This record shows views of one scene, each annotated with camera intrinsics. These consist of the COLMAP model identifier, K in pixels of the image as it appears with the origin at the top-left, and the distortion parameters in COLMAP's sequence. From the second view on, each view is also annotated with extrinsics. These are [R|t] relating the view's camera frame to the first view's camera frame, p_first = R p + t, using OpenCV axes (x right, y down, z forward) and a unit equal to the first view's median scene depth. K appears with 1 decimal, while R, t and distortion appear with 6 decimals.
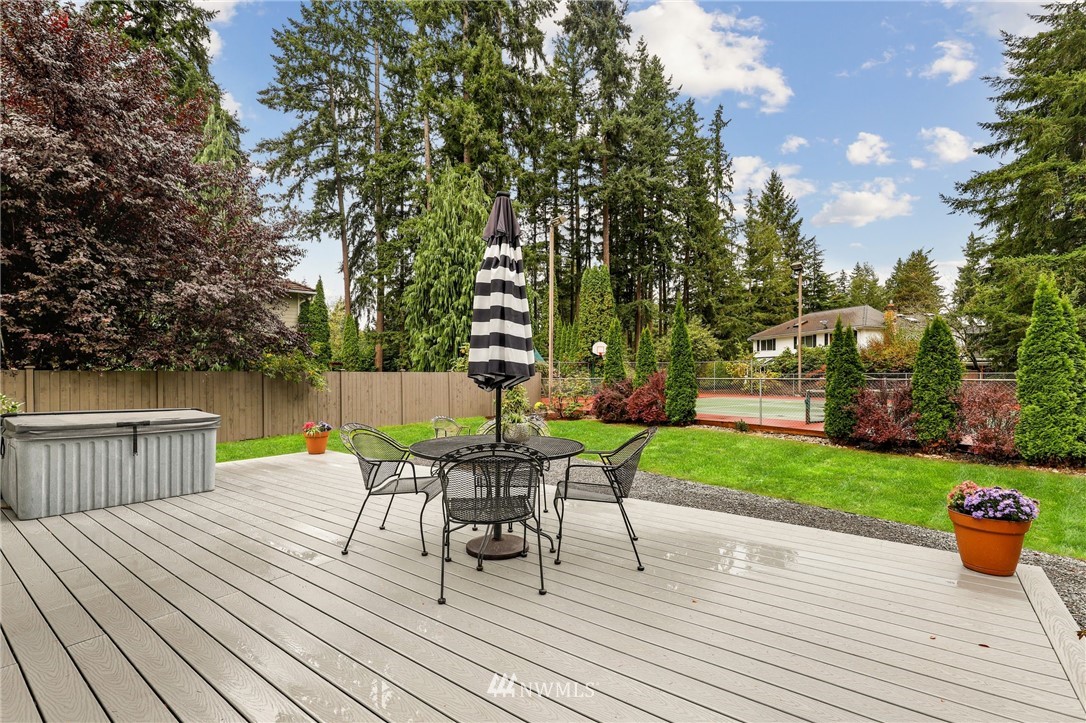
lens RADIAL K [[494.3, 0, 540.4], [0, 494.3, 376.3], [0, 0, 1]] dist [0.000478, -0.000098]
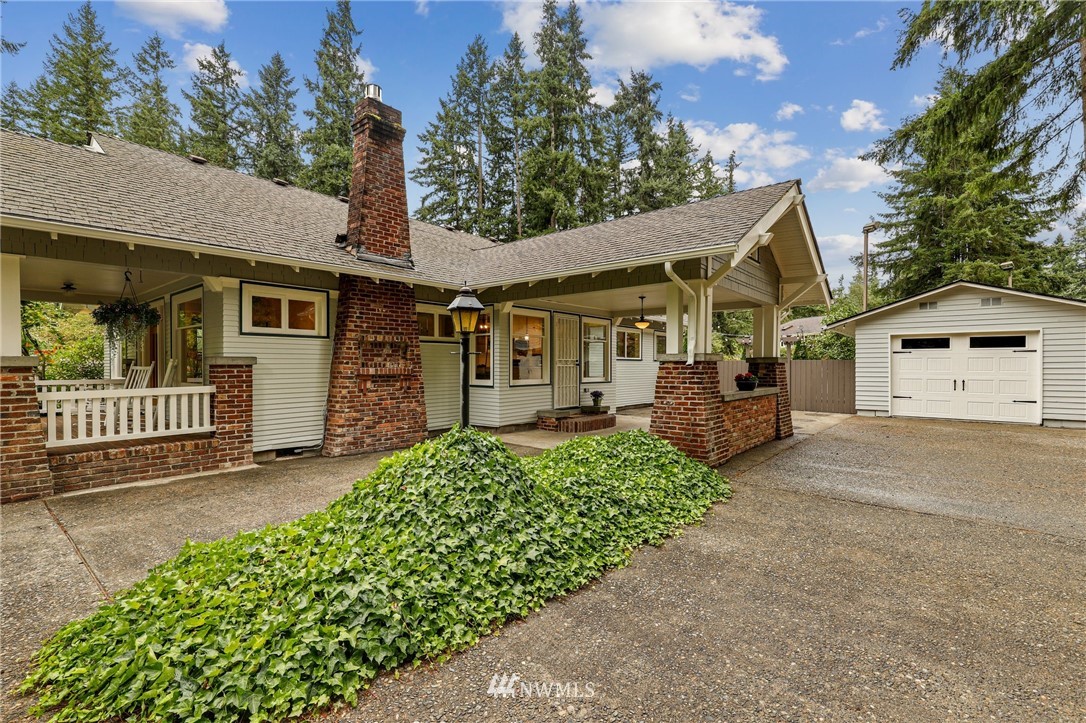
lens RADIAL K [[489.0, 0, 542.5], [0, 489.0, 364.7], [0, 0, 1]] dist [0.000378, 0.000451]
pose [[0.998523, 0.003823, -0.054205, -0.058255], [-0.003792, 0.999993, 0.000669, -0.000686], [0.054207, -0.000462, 0.998530, -0.298412]]
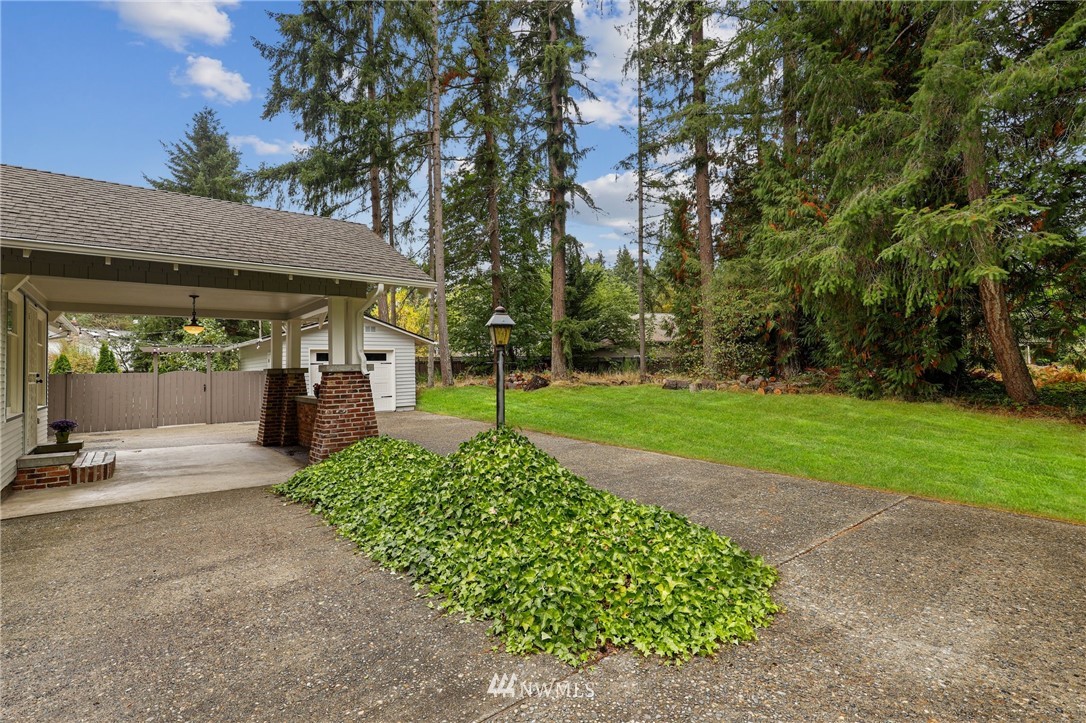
lens RADIAL K [[503.7, 0, 540.5], [0, 503.7, 352.2], [0, 0, 1]] dist [0.007729, -0.000084]
pose [[0.235958, 0.028757, 0.971338, -0.150771], [0.018930, 0.999236, -0.034182, -0.001194], [-0.971579, 0.026453, 0.235233, -0.256459]]
